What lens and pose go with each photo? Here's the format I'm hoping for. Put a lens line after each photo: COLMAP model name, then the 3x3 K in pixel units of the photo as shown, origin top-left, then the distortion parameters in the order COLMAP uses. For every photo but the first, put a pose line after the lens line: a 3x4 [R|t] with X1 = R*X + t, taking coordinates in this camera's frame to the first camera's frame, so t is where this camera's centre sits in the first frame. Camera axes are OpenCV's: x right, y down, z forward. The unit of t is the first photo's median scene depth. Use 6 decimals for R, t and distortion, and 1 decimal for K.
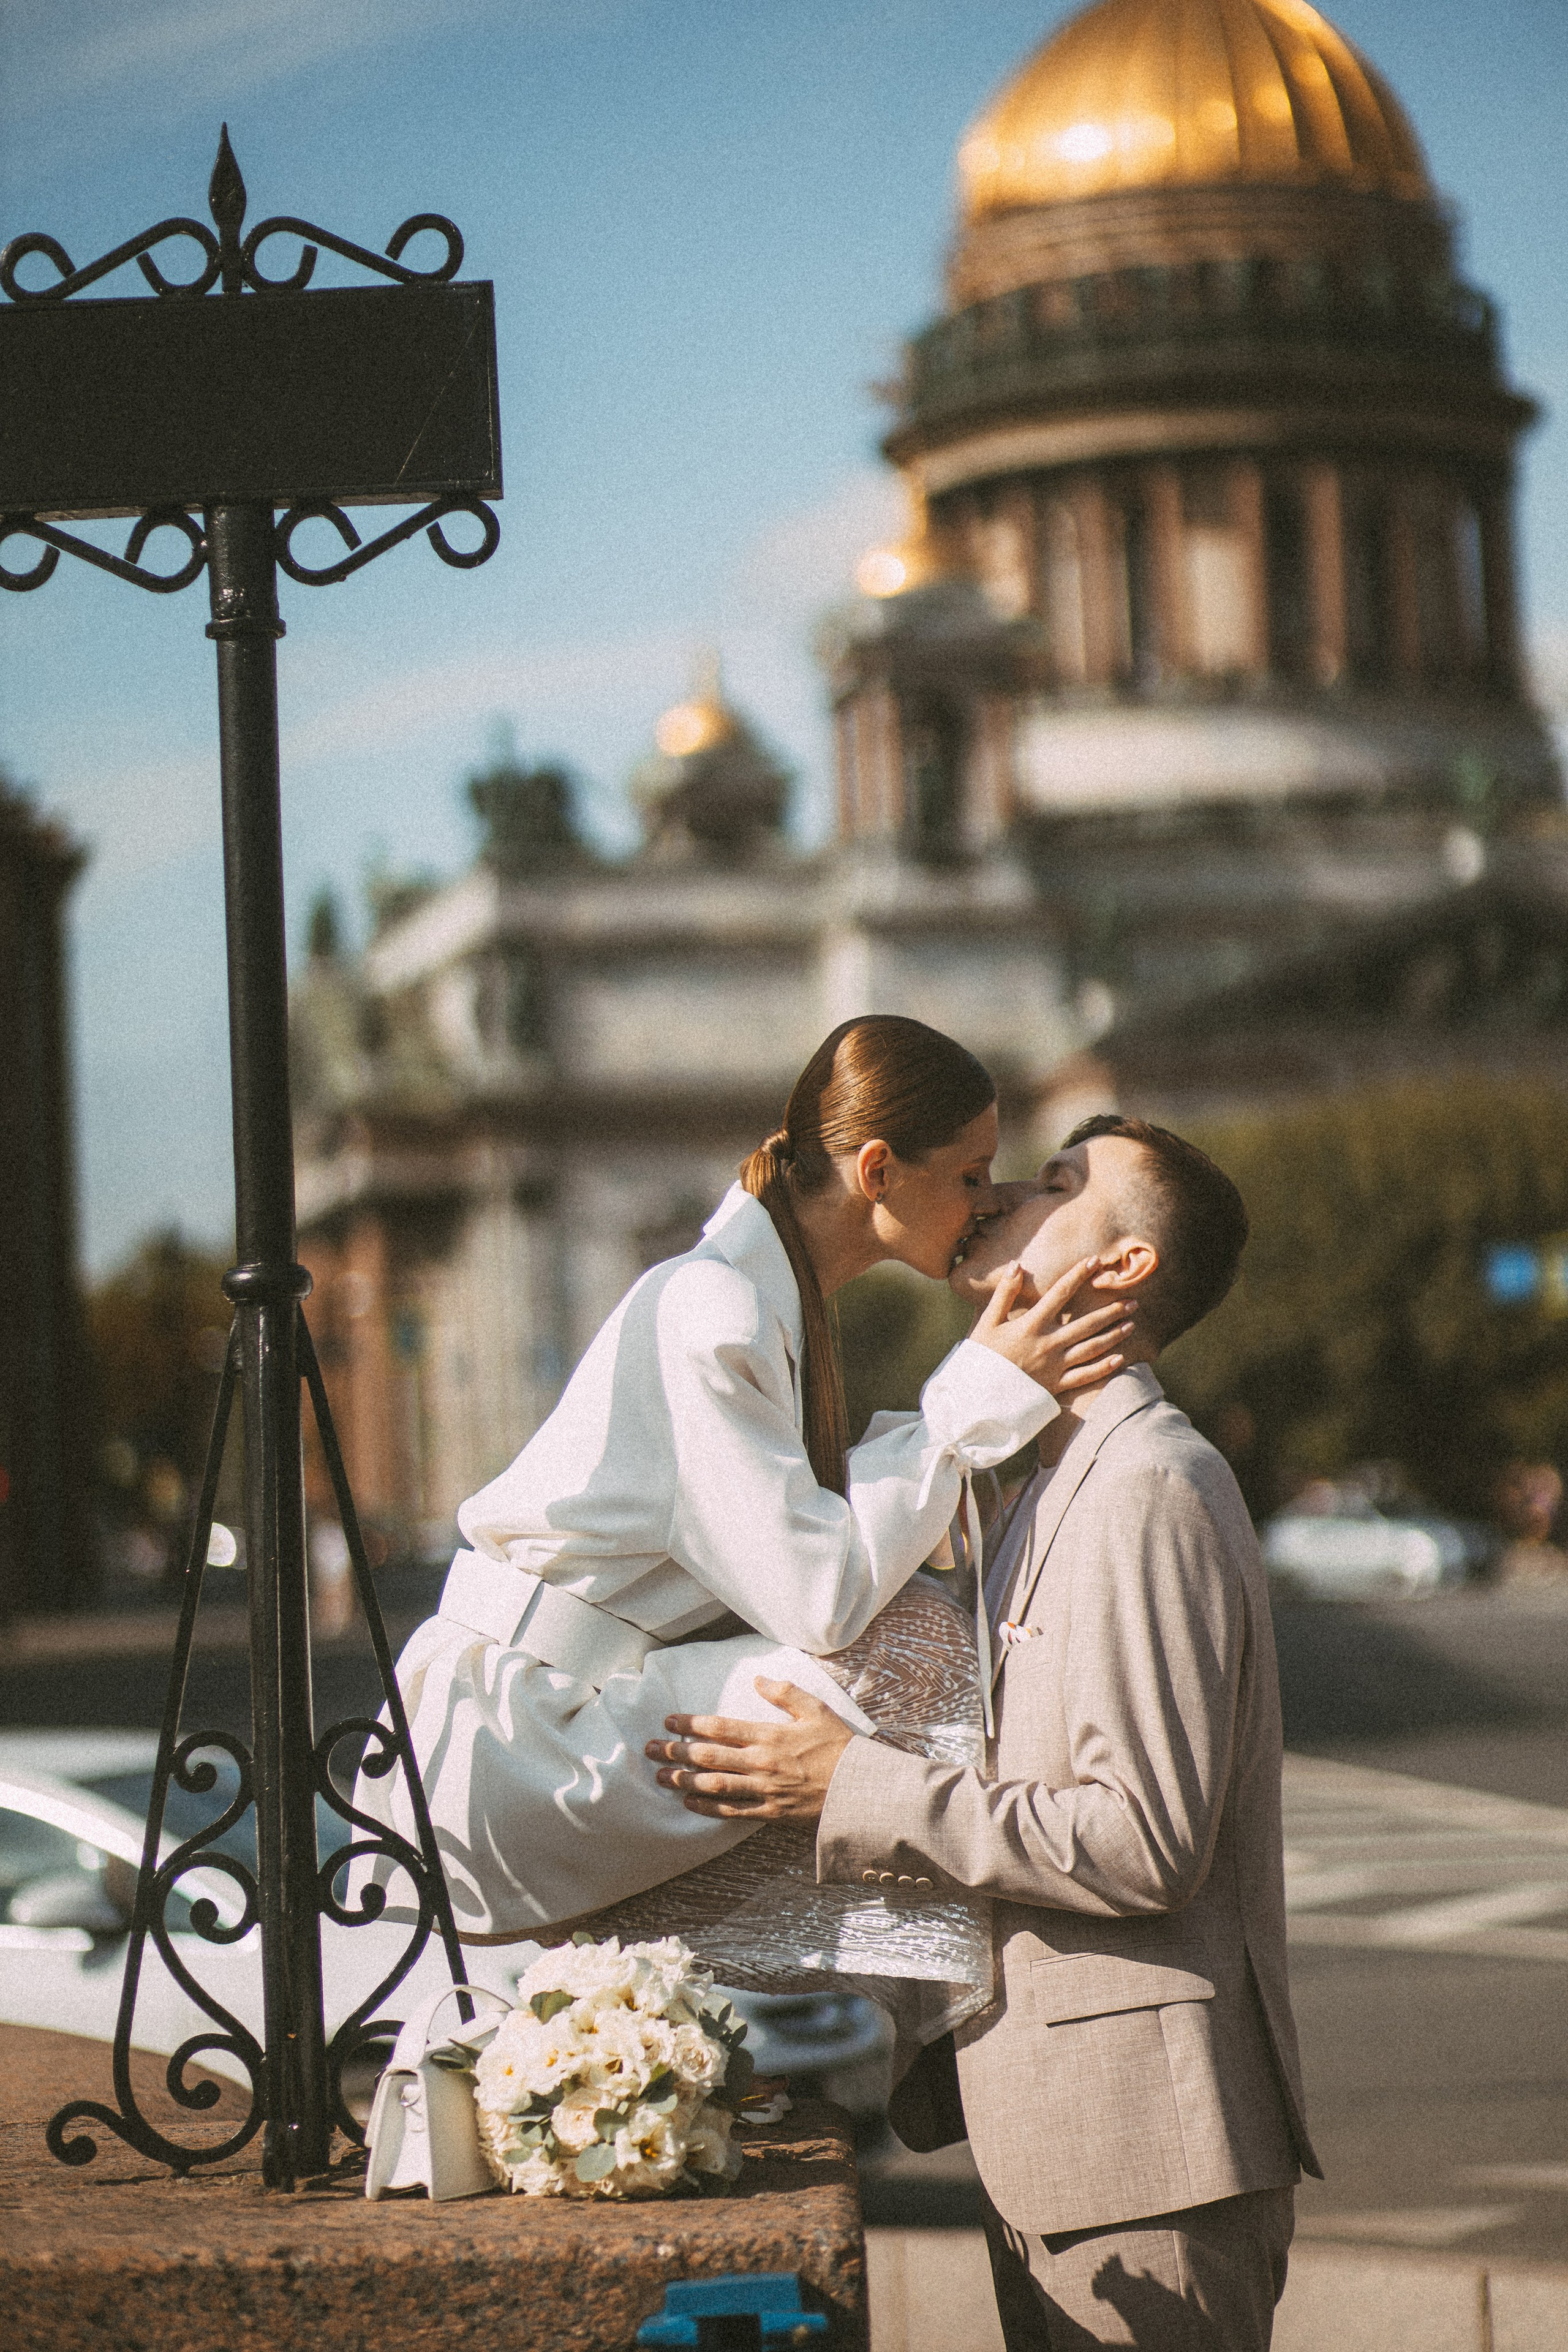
lens RADIAL K [[11500.3, 0, 784.0], [0, 11500.3, 1176.0], [0, 0, 1]] dist [-0.364932, -7.312035]
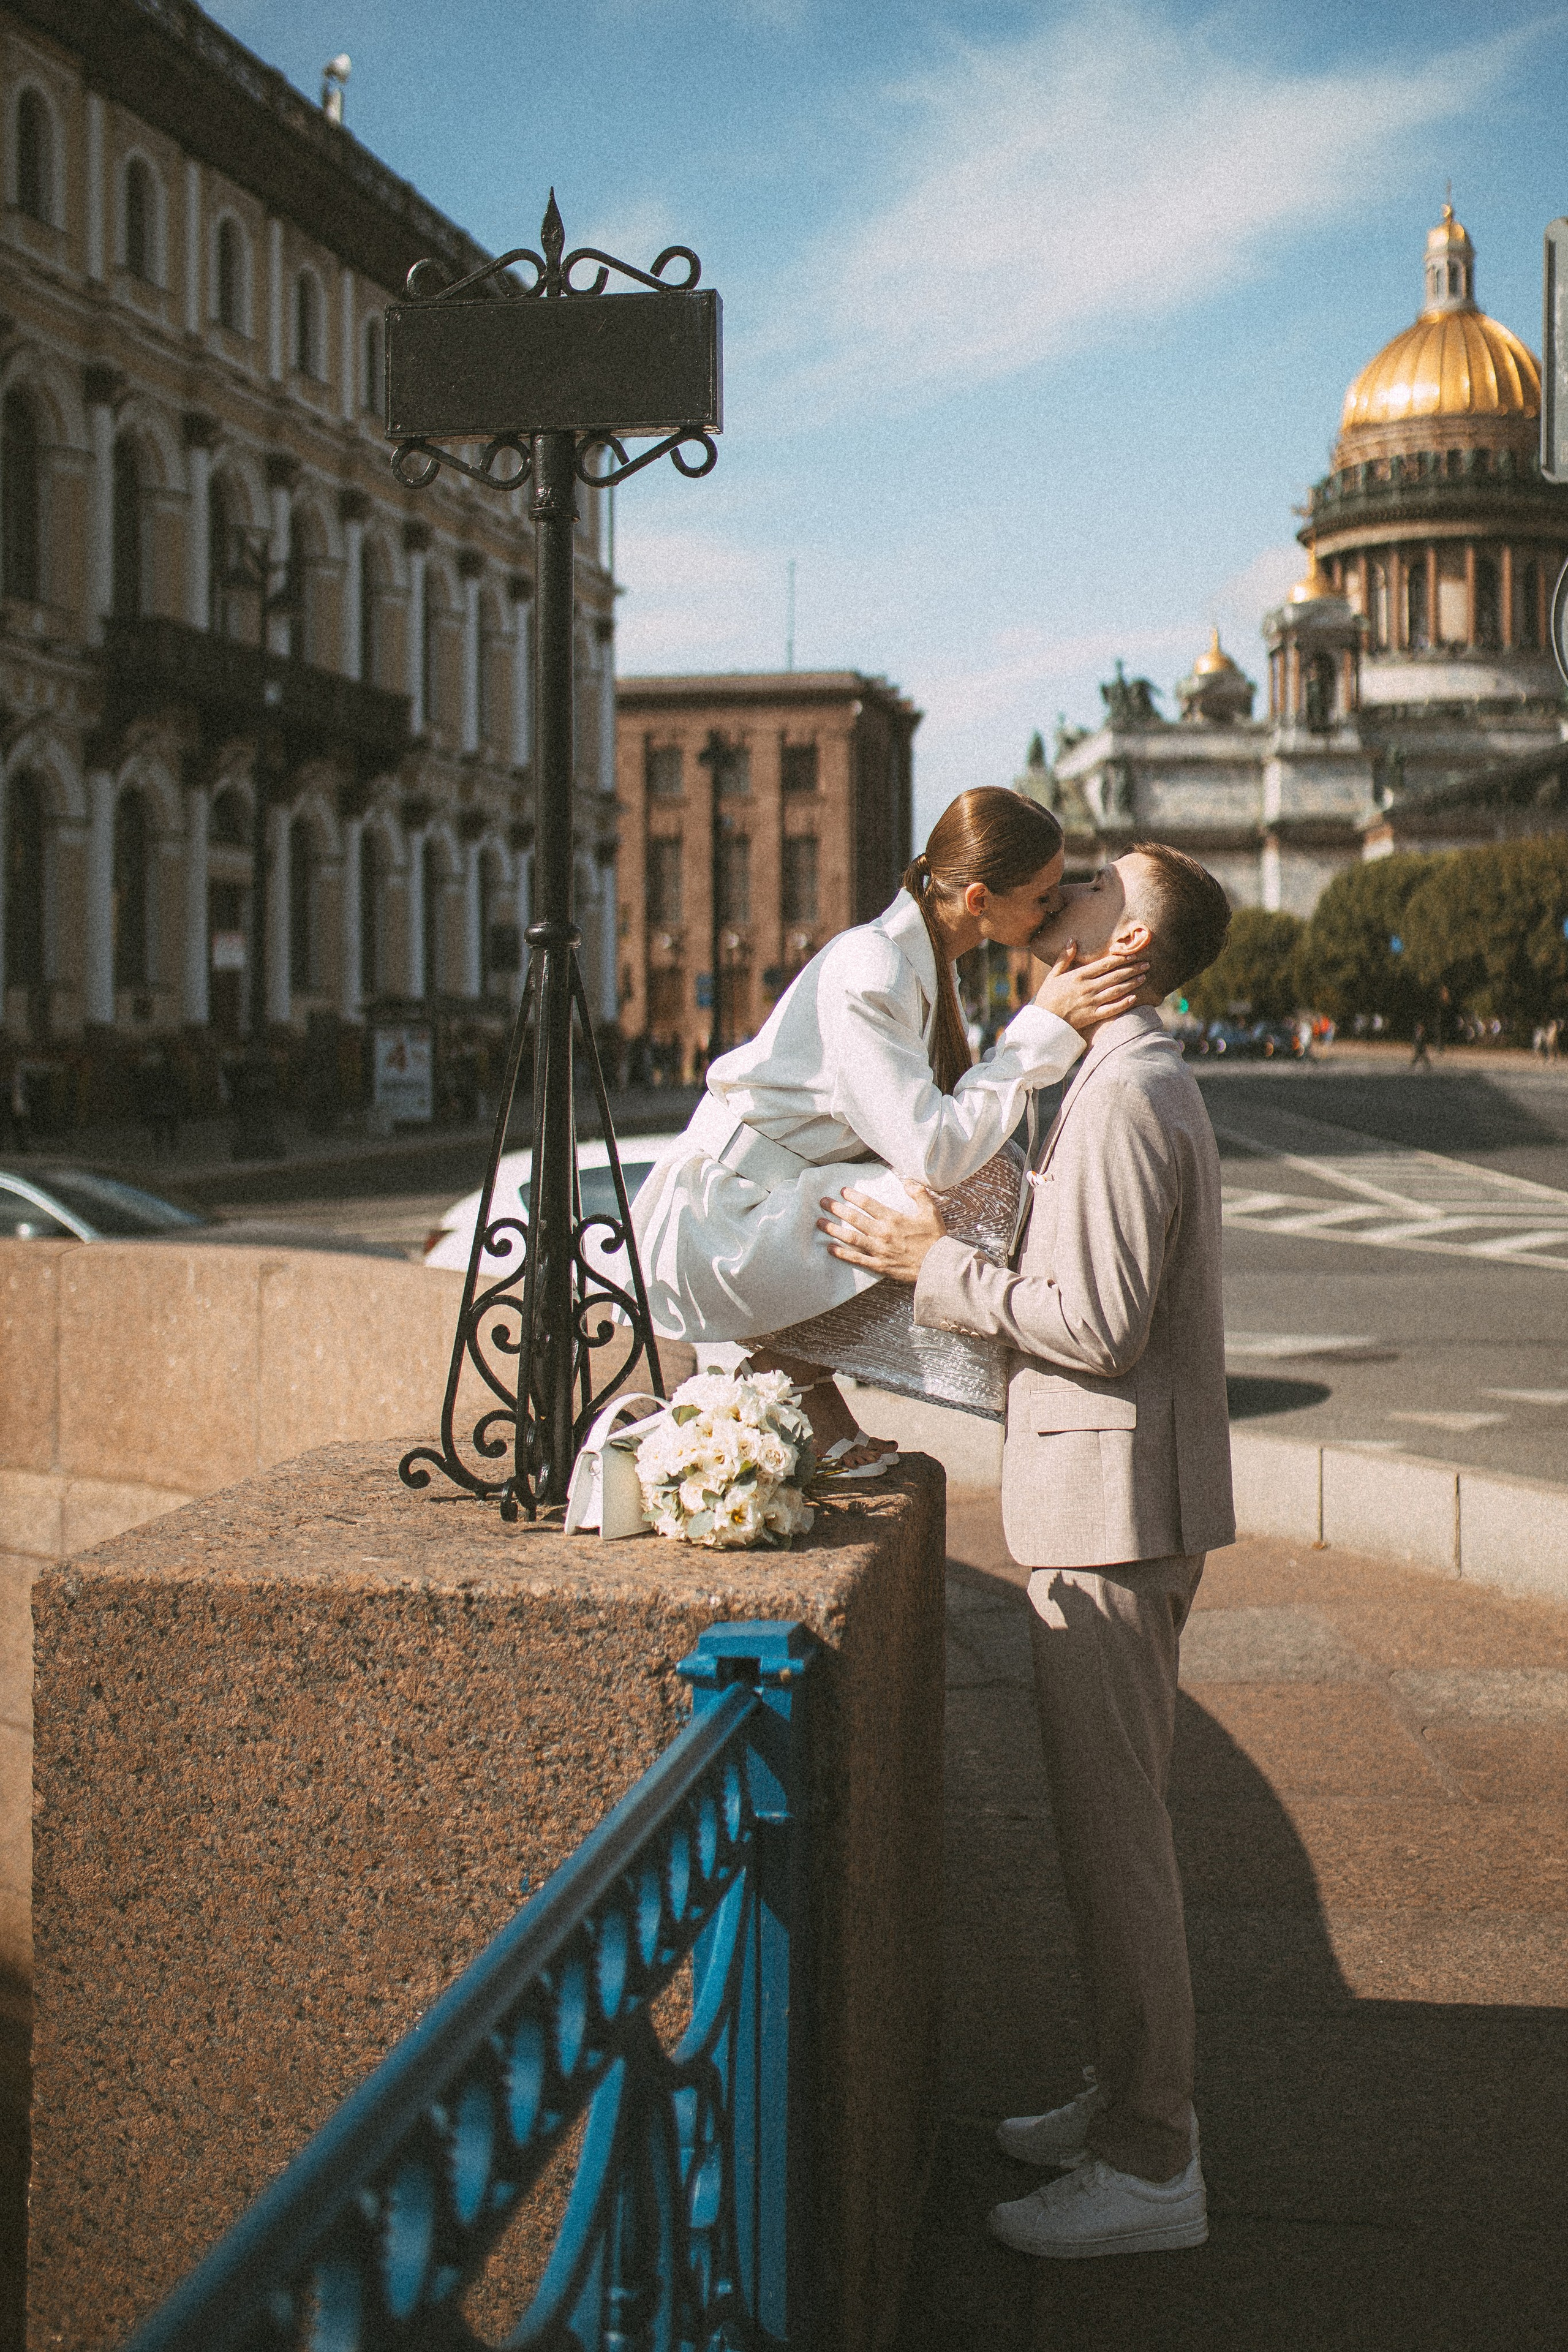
lens RADIAL K [[3619.2, 0, 782.5], [0, 3619.2, 1058.7], [0, 0, 1]] dist [-0.008108, -0.124390]
pose [[0.980851, 0.040539, -0.190496, 0.080239], [-0.029784, 0.997814, 0.058987, -0.003786], [0.192471, -0.052184, 0.979914, 0.519627]]
